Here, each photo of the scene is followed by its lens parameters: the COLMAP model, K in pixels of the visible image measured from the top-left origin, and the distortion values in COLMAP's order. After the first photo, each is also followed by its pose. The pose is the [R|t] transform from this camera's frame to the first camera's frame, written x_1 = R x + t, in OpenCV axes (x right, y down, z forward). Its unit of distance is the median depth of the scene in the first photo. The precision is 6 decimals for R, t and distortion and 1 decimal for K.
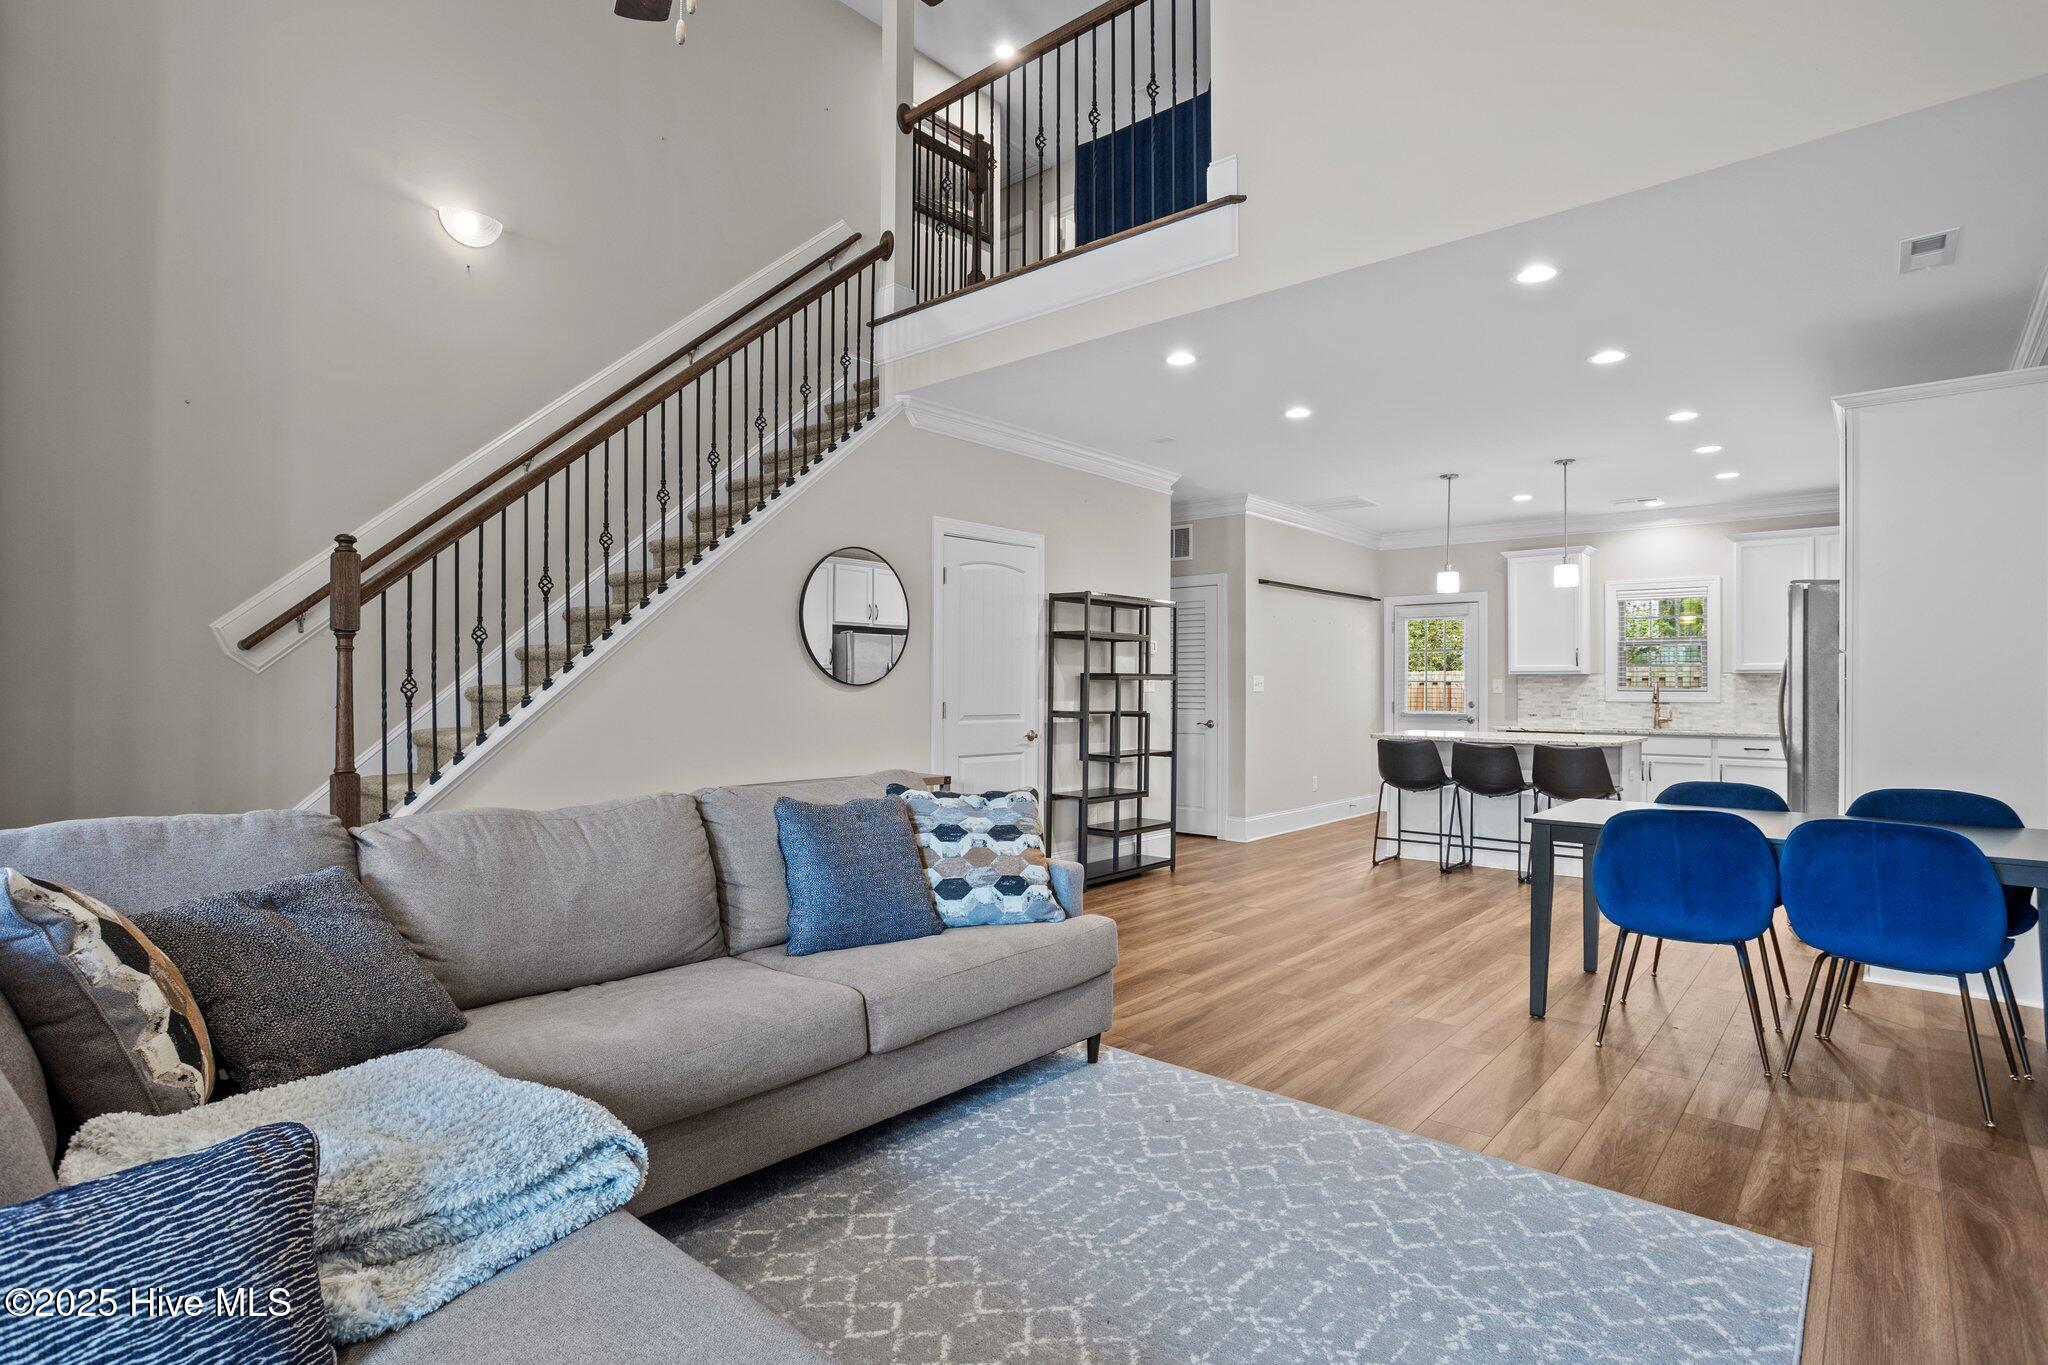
lens RADIAL K [[1015.5, 0, 1024.0], [0, 1015.5, 682.5], [0, 0, 1]] dist [-0.051459, 0.028204]
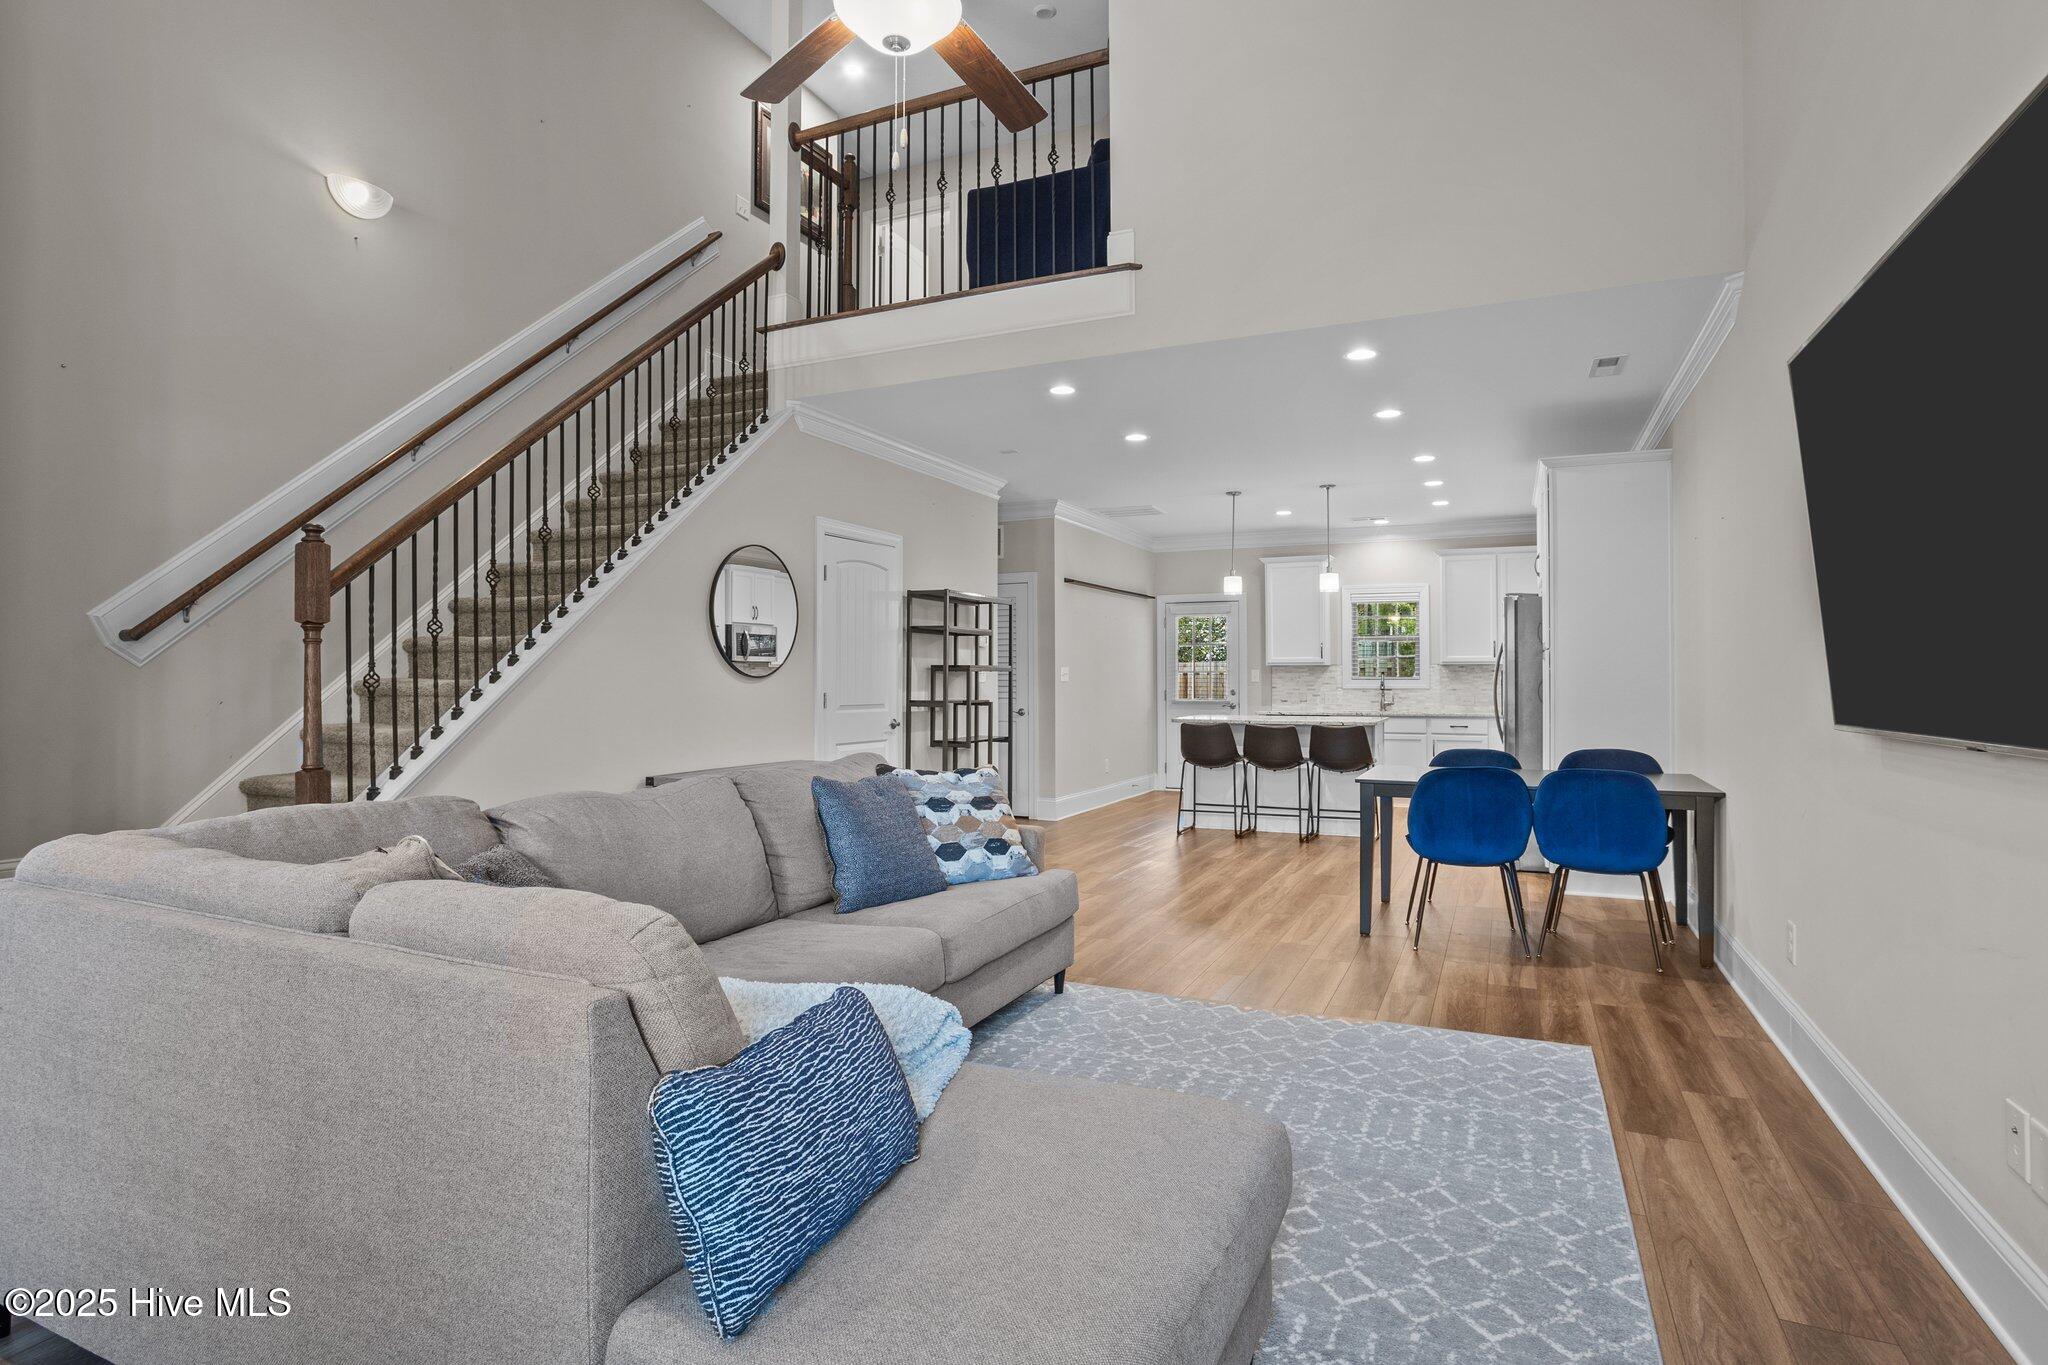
lens RADIAL K [[1050.1, 0, 1041.3], [0, 1050.1, 661.8], [0, 0, 1]] dist [-0.058026, 0.031346]
pose [[0.955695, -0.000201, 0.294359, -0.195169], [0.003586, 0.999933, -0.010961, -0.000287], [-0.294337, 0.011531, 0.955632, -0.108538]]
